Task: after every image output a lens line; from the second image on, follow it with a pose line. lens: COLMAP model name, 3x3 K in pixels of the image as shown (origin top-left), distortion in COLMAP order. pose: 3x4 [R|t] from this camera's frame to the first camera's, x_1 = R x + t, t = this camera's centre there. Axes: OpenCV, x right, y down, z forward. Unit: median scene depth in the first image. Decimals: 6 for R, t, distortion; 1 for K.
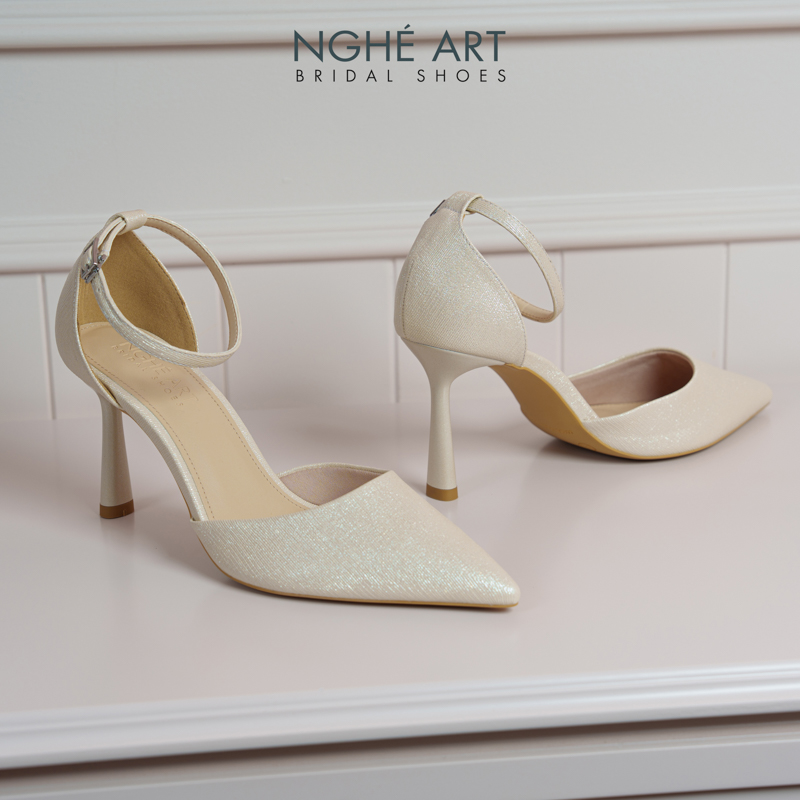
lens RADIAL K [[1482.4, 0, 400.0], [0, 1482.4, 400.0], [0, 0, 1]] dist [0.203917, 0.123551]
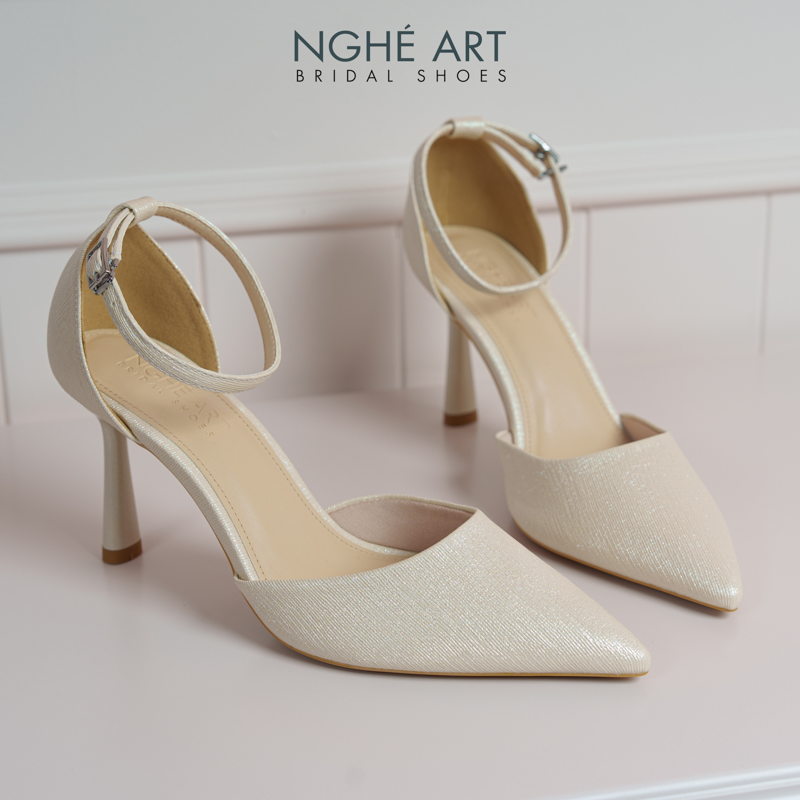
lens RADIAL K [[1482.4, 0, 400.0], [0, 1482.4, 400.0], [0, 0, 1]] dist [0.203917, 0.123551]
pose [[0.994434, -0.037999, 0.098275, -0.122787], [0.031144, 0.997035, 0.070367, -0.070362], [-0.100657, -0.066914, 0.992668, 0.171400]]
